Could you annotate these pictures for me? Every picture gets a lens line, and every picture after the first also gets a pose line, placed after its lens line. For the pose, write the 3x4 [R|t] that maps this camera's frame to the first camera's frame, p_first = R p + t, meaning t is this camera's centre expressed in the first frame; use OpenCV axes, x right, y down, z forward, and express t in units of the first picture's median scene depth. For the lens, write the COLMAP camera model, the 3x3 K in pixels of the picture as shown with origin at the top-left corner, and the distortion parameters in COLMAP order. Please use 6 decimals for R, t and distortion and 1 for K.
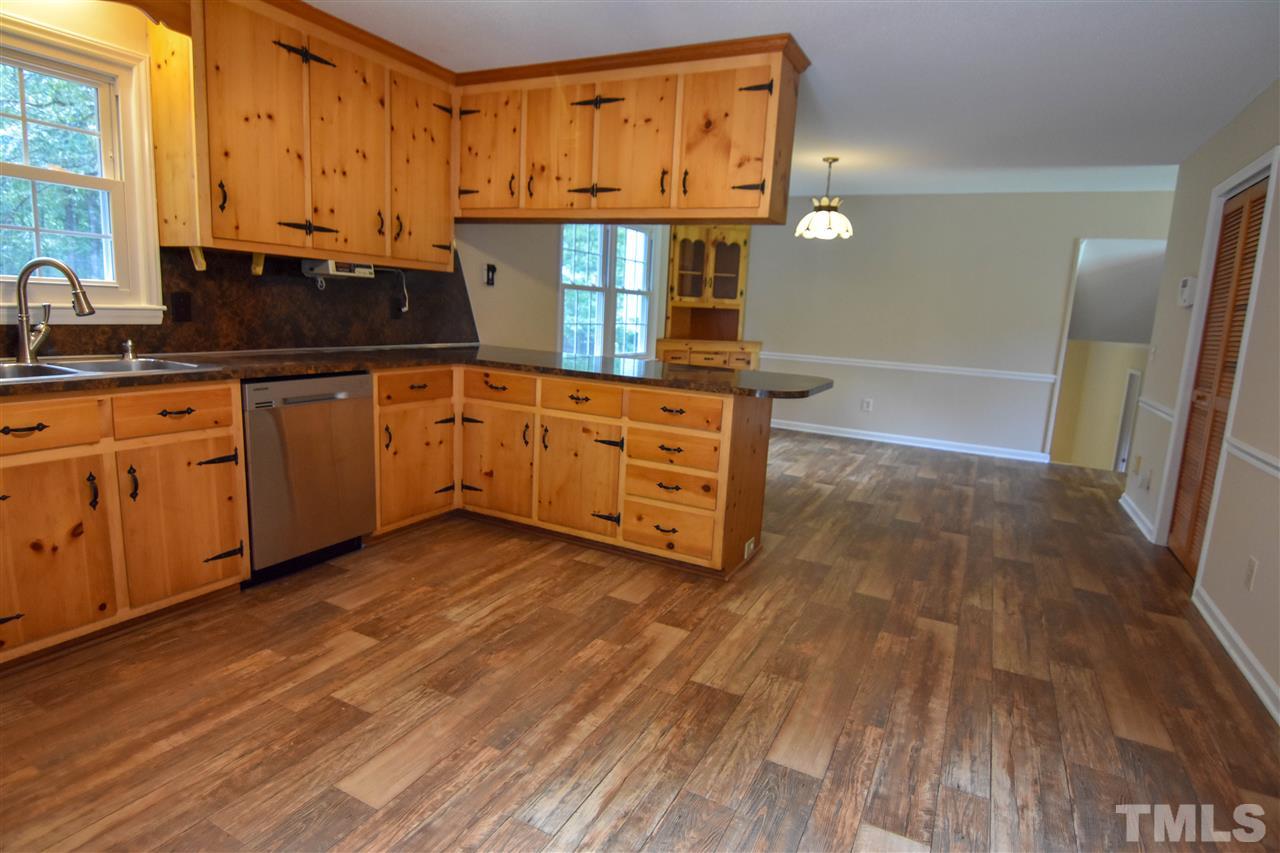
lens RADIAL K [[681.9, 0, 638.1], [0, 681.9, 422.1], [0, 0, 1]] dist [-0.007204, -0.011878]
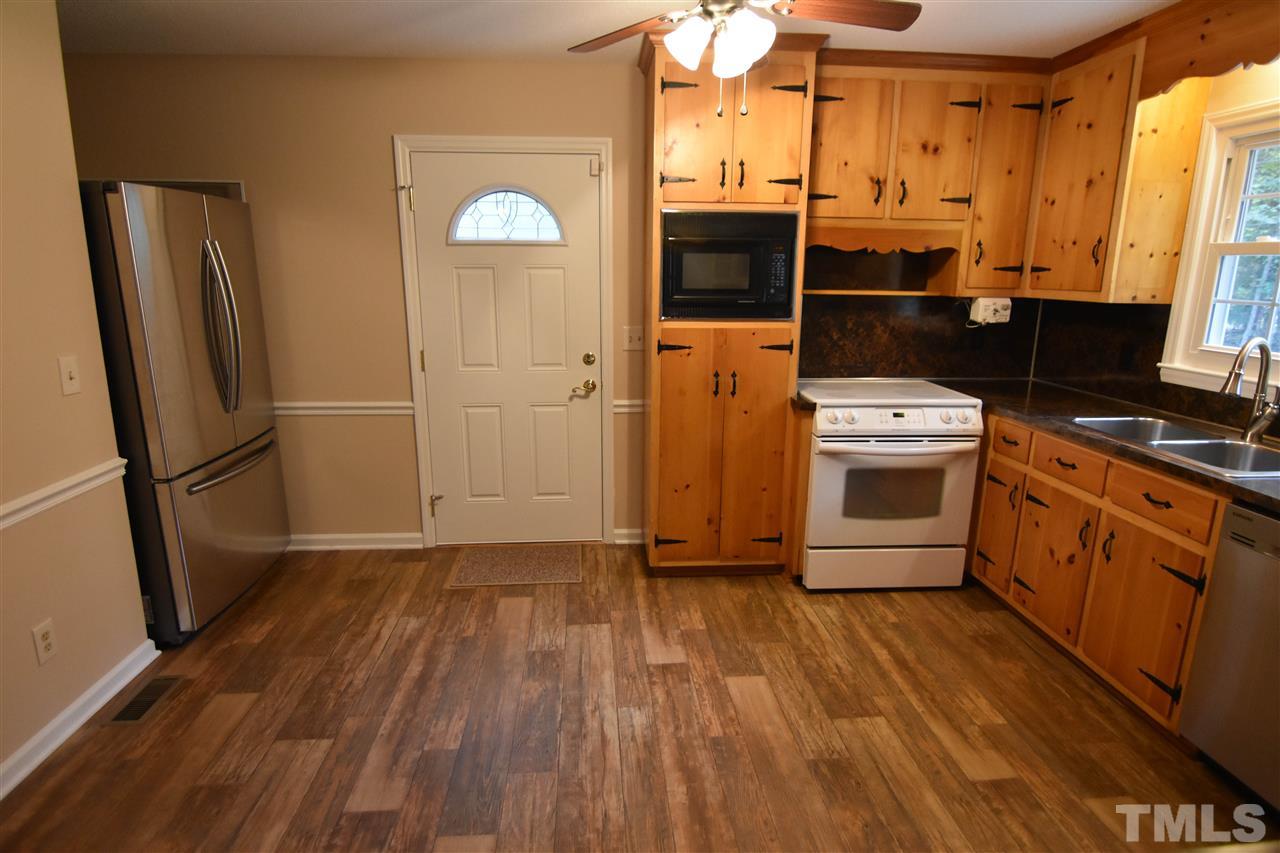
lens RADIAL K [[681.9, 0, 642.5], [0, 681.9, 425.1], [0, 0, 1]] dist [-0.007204, -0.011878]
pose [[-0.846067, 0.054664, -0.530266, 0.341359], [-0.144870, 0.933713, 0.327402, -0.269690], [0.513013, 0.353824, -0.782065, 1.151566]]
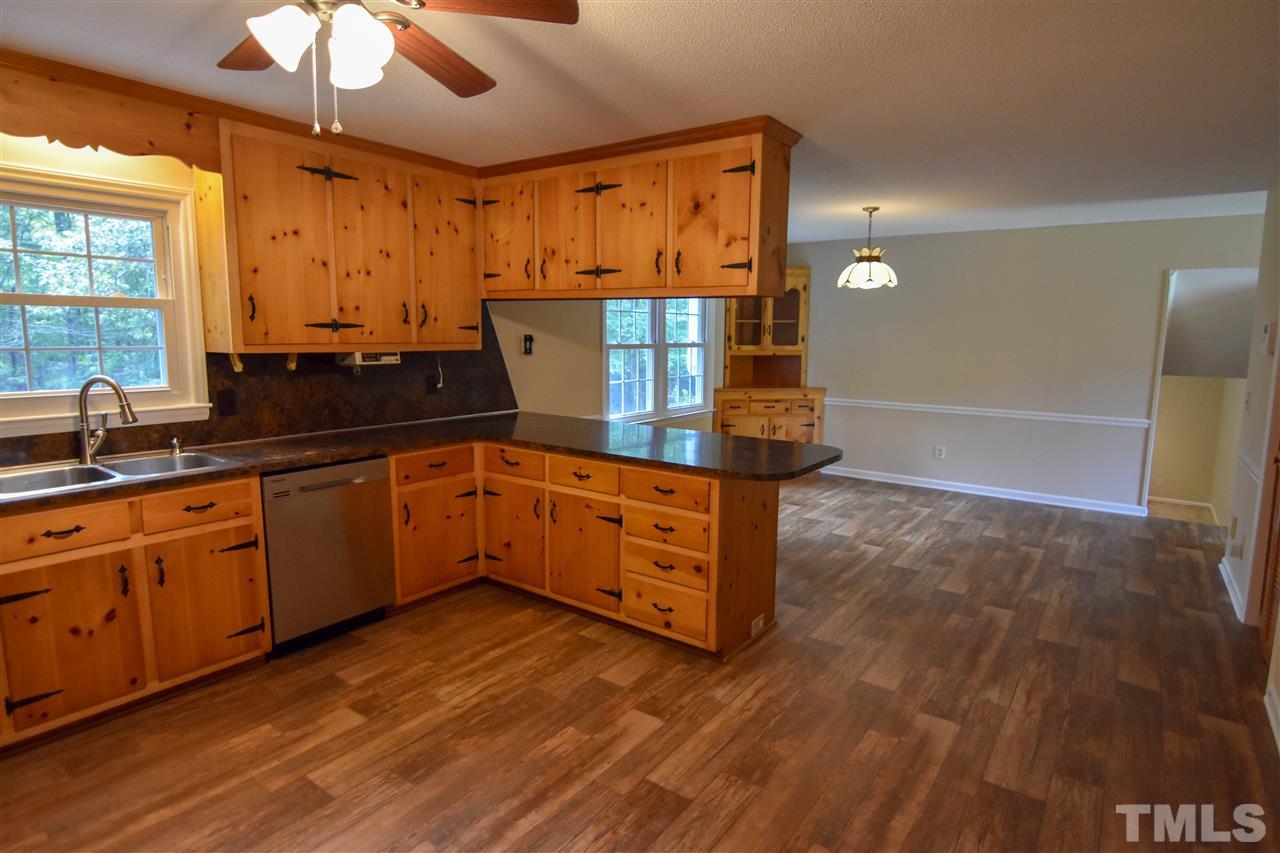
lens RADIAL K [[681.9, 0, 635.3], [0, 681.9, 424.1], [0, 0, 1]] dist [-0.007204, -0.011878]
pose [[0.986269, -0.021456, -0.163748, 0.198019], [0.014880, 0.999037, -0.041279, -0.083119], [0.164476, 0.038276, 0.985638, -0.003908]]
